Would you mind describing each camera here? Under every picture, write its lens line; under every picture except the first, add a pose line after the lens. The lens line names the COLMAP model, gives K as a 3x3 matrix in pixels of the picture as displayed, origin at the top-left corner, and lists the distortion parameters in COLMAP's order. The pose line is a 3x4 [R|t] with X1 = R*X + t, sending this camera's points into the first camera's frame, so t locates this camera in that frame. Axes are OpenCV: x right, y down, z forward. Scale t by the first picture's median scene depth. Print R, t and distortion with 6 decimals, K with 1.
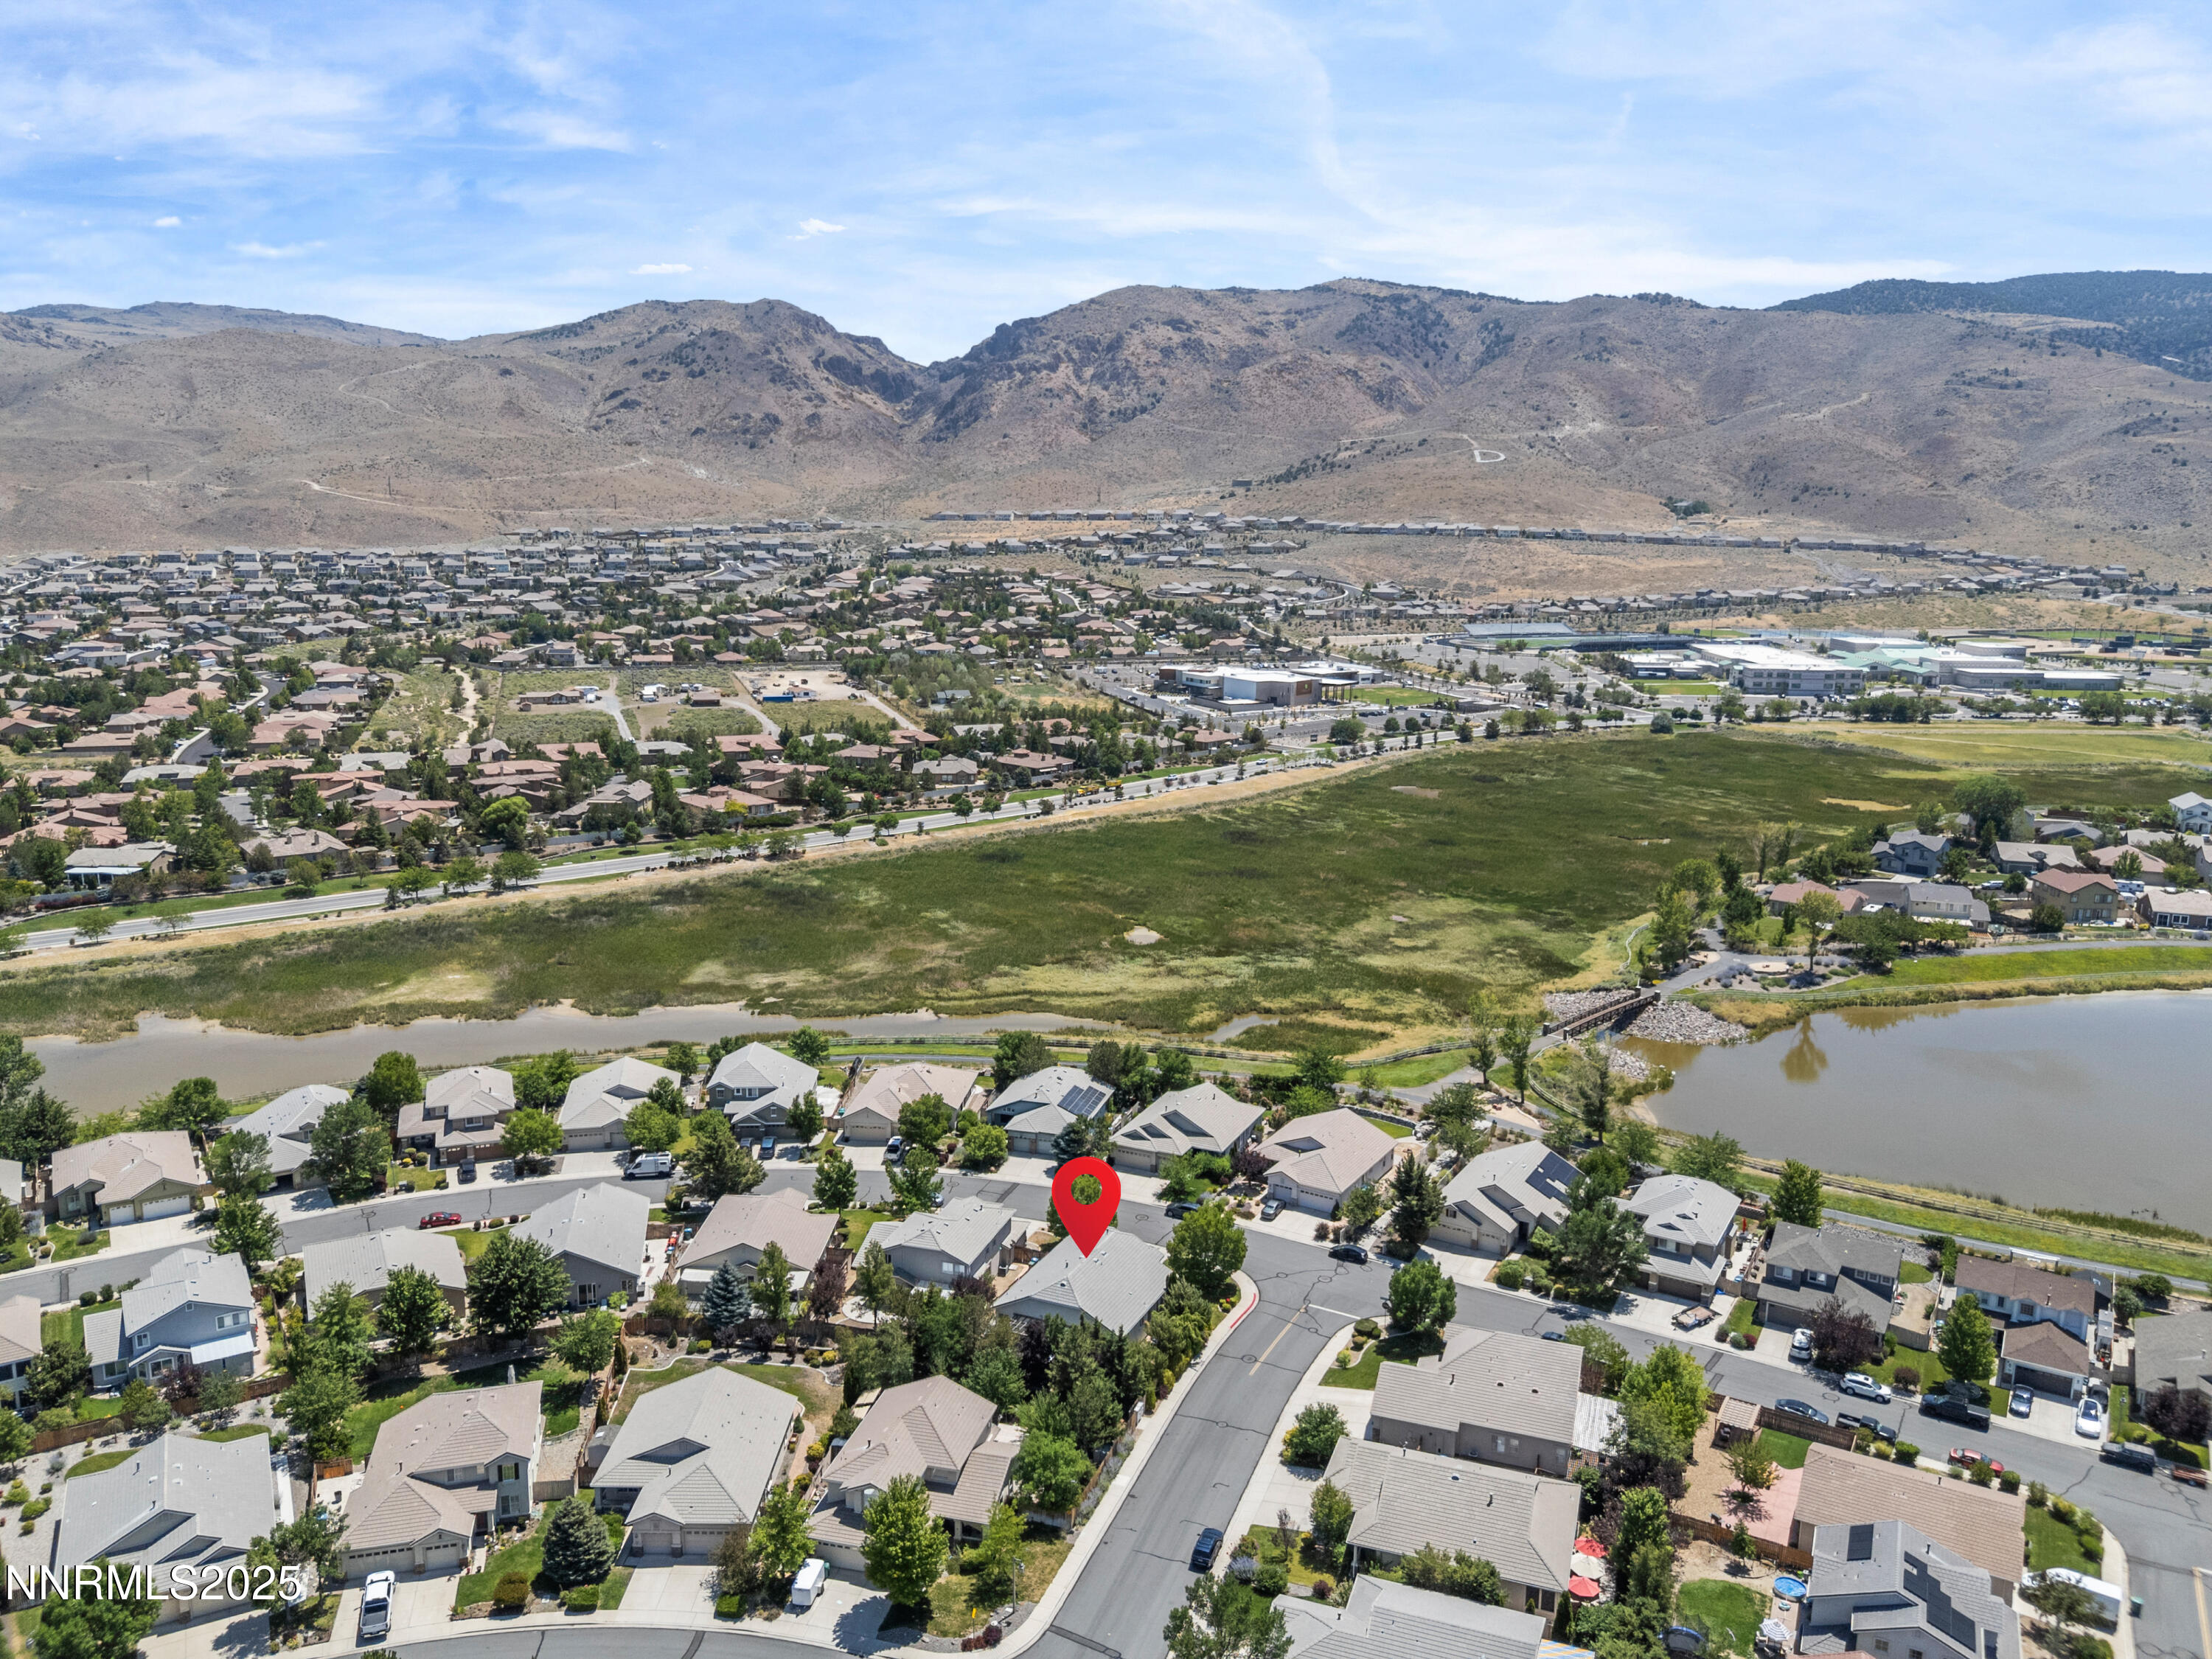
lens RADIAL K [[1634.6, 0, 1106.0], [0, 1634.6, 829.5], [0, 0, 1]] dist [0.059725, -0.055846]
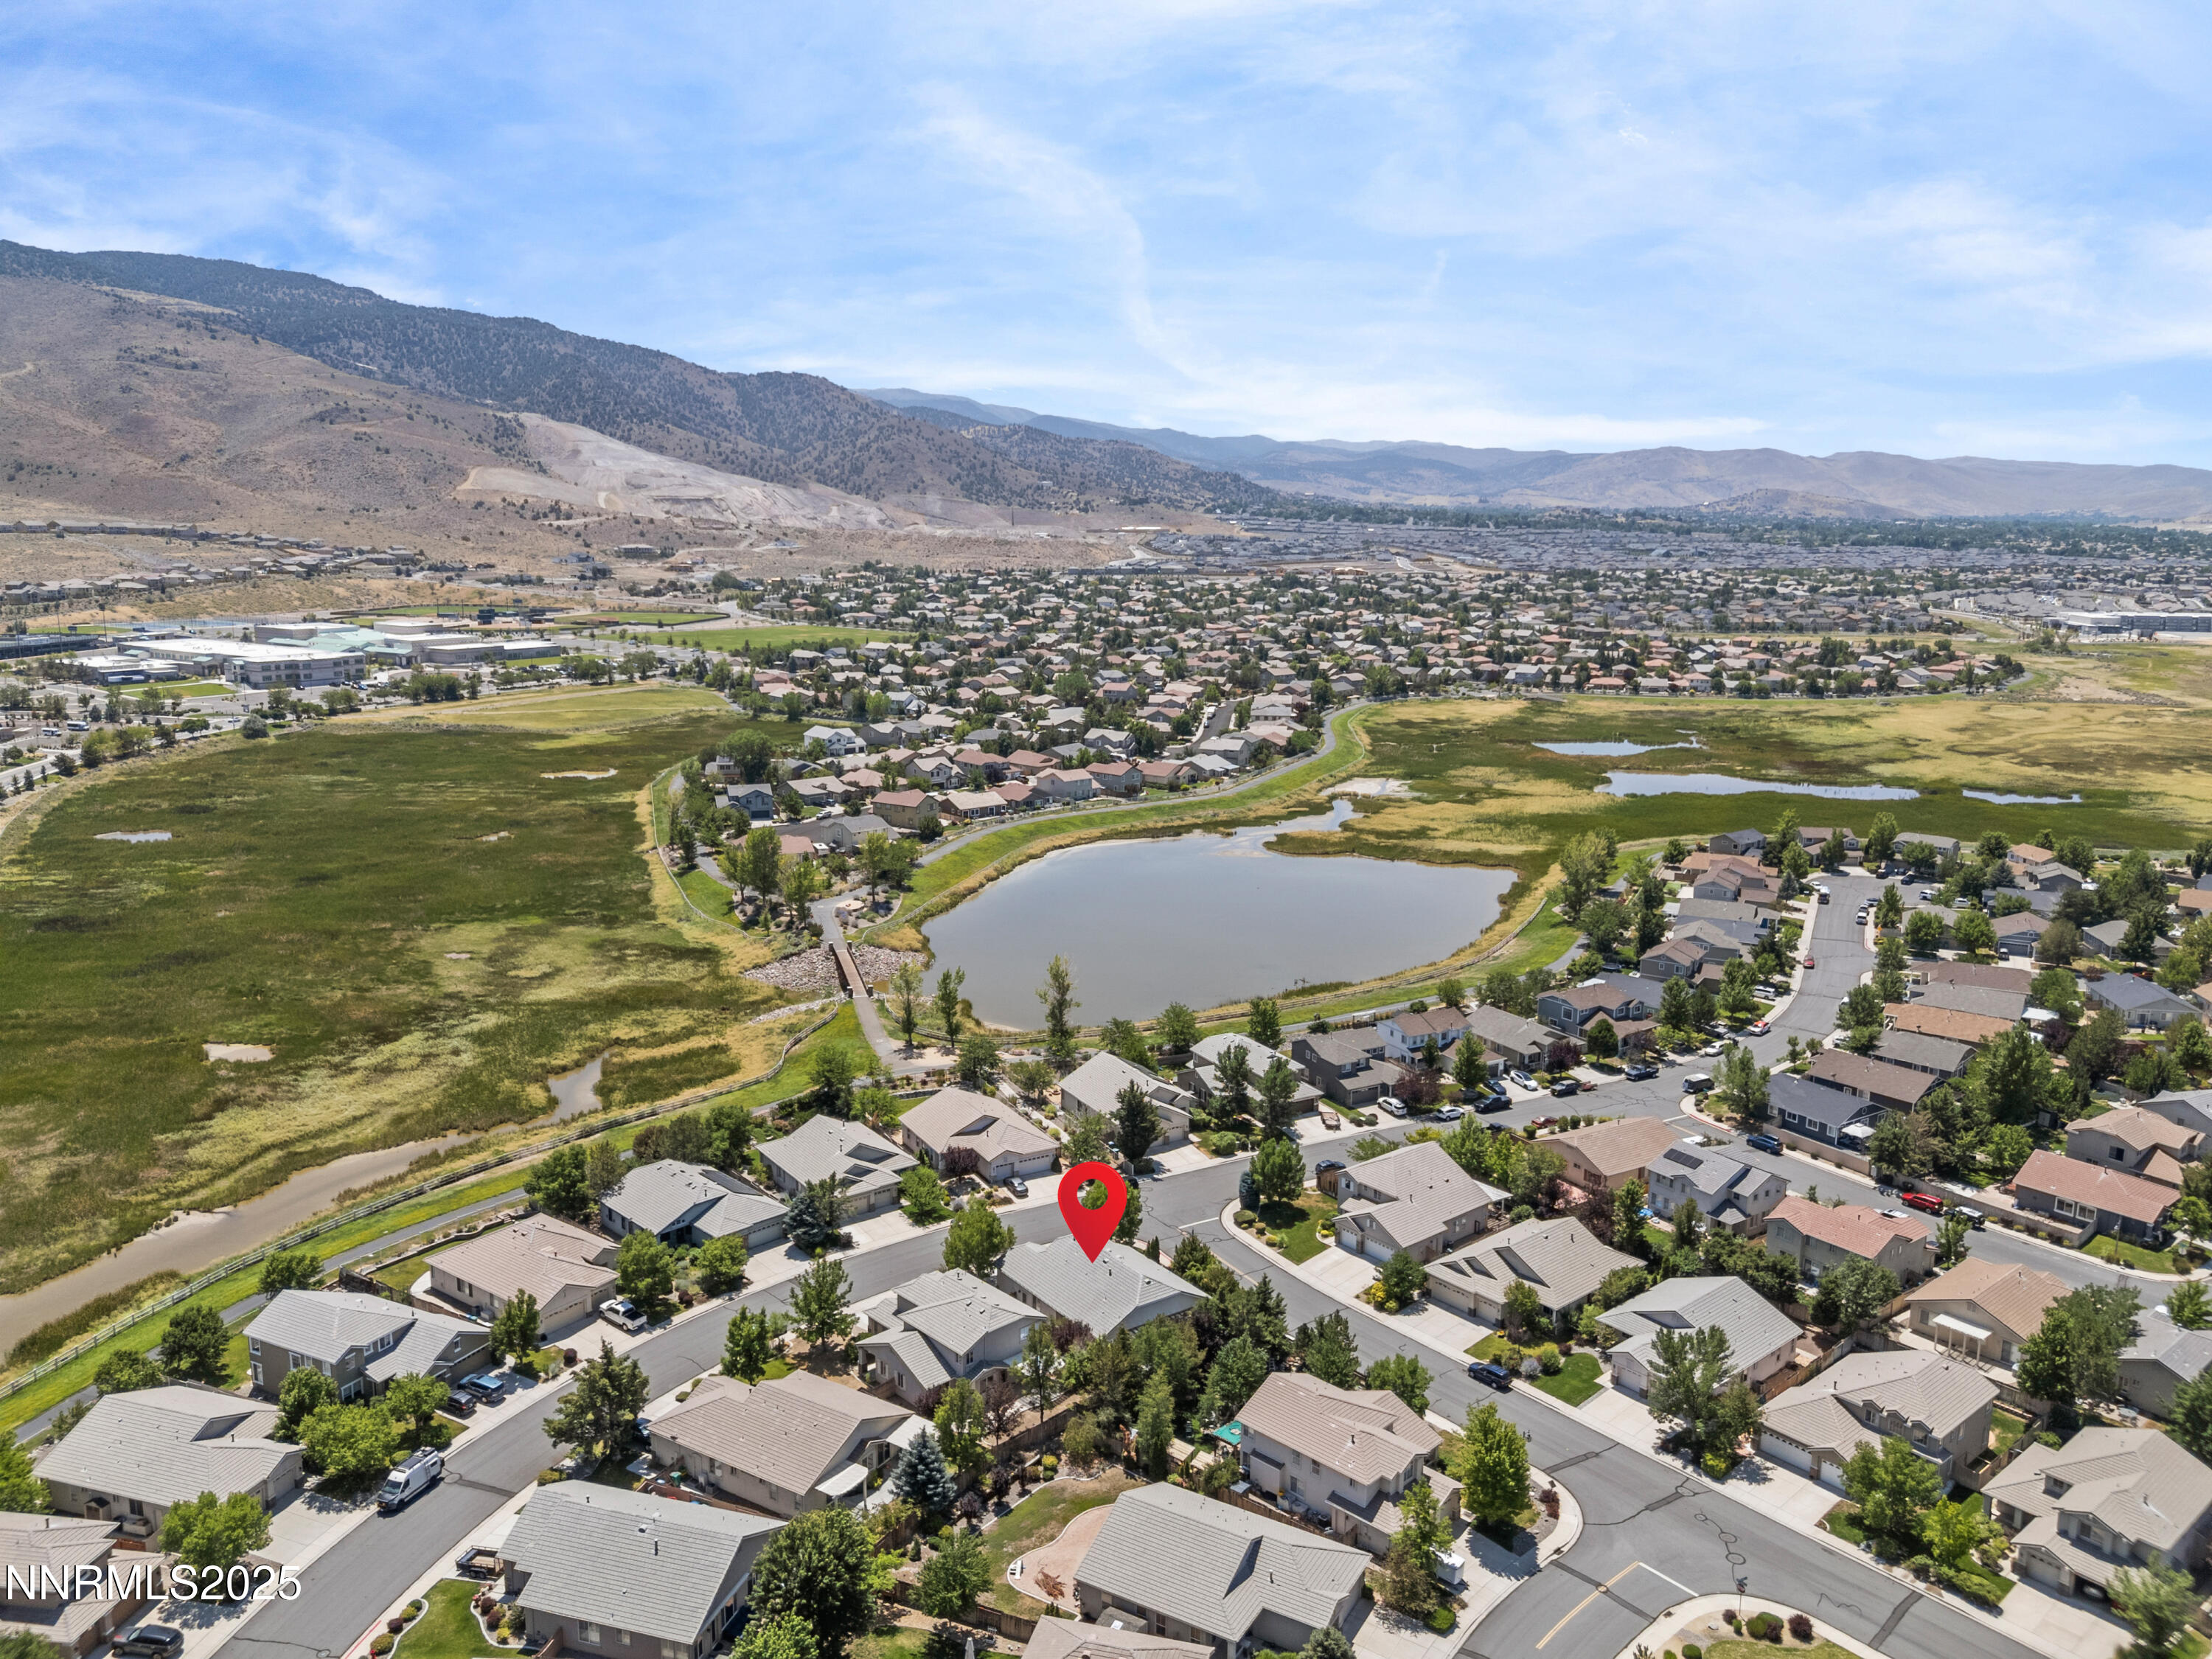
lens RADIAL K [[1548.6, 0, 1106.0], [0, 1548.6, 829.5], [0, 0, 1]] dist [0.172957, -0.046101]
pose [[0.498699, -0.163542, 0.851207, -0.631677], [0.168424, 0.981605, 0.089920, -0.064361], [-0.850254, 0.098521, 0.517070, 0.395752]]
